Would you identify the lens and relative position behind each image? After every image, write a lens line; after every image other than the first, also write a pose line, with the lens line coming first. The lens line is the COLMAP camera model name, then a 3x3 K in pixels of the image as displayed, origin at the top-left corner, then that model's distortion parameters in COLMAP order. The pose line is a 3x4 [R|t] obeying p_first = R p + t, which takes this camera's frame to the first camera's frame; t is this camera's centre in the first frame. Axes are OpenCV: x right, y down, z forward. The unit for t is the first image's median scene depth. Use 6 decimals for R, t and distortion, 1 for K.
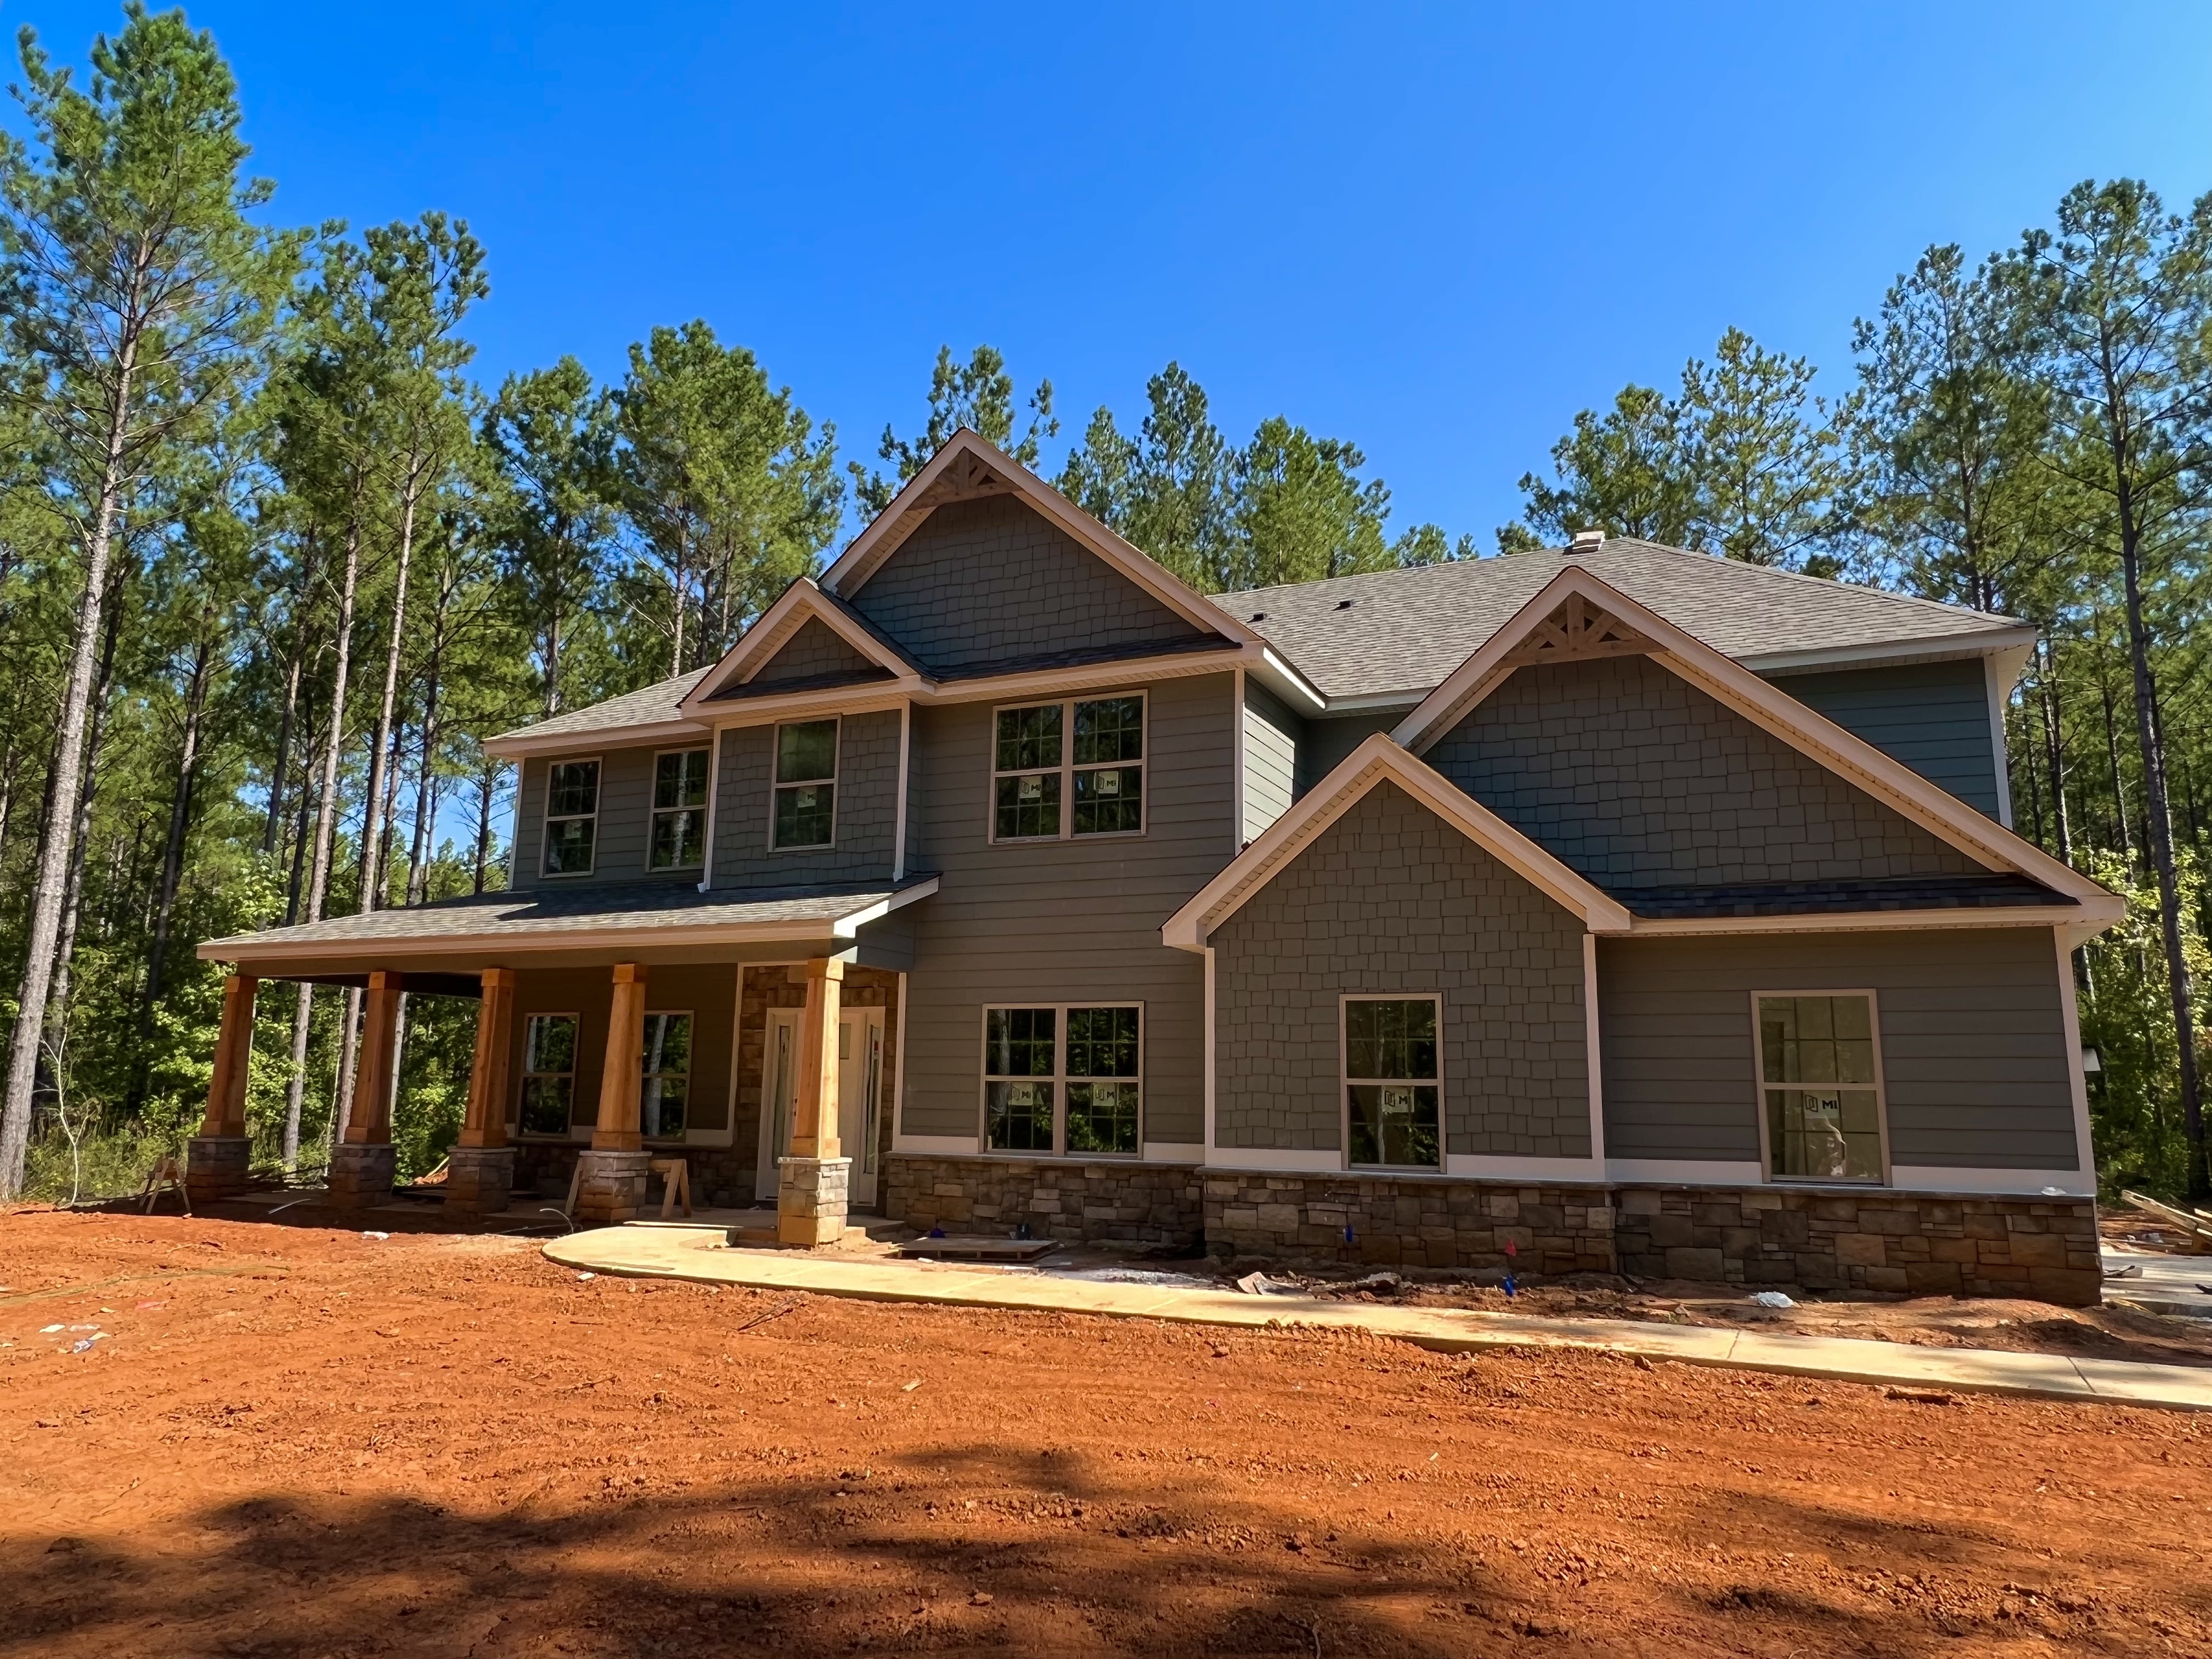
lens RADIAL K [[1464.4, 0, 1102.1], [0, 1464.4, 816.8], [0, 0, 1]] dist [0.001171, -0.004550]
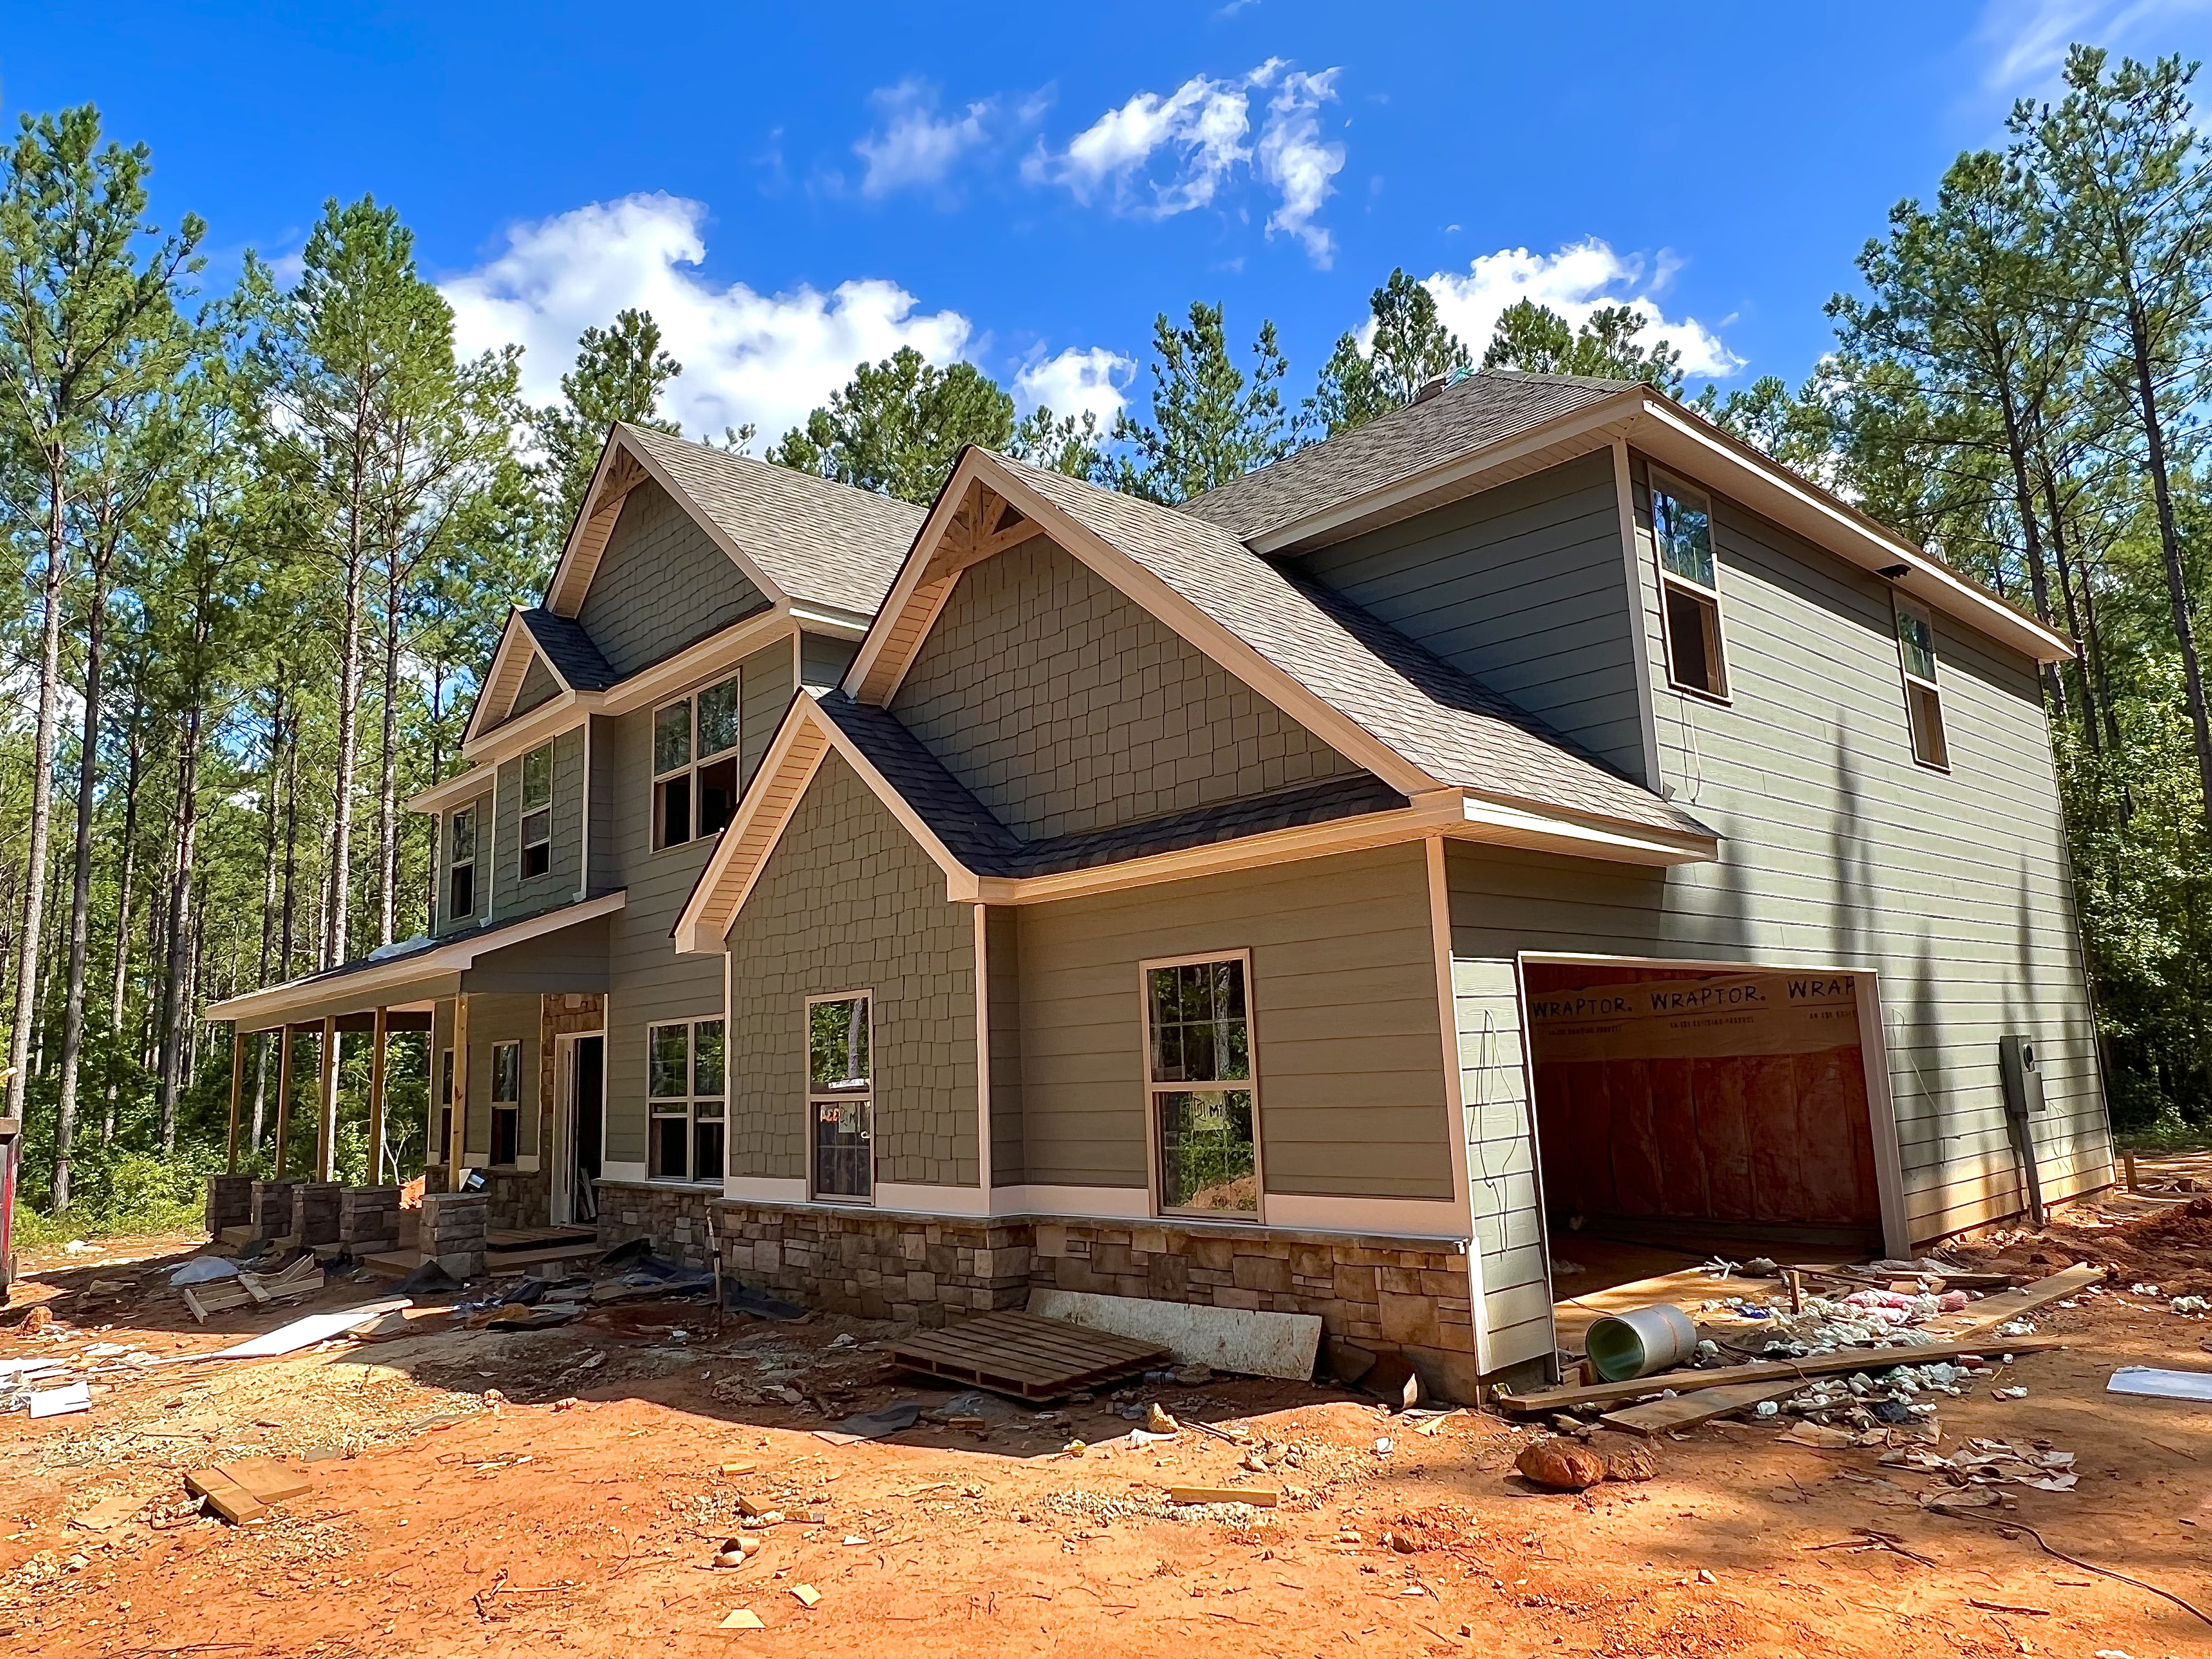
lens RADIAL K [[1445.7, 0, 1112.0], [0, 1445.7, 815.9], [0, 0, 1]] dist [0.001805, -0.001615]
pose [[0.925315, -0.117260, -0.360613, 0.571065], [0.124778, 0.992182, -0.002452, 0.036015], [0.358081, -0.042728, 0.932712, 0.245873]]
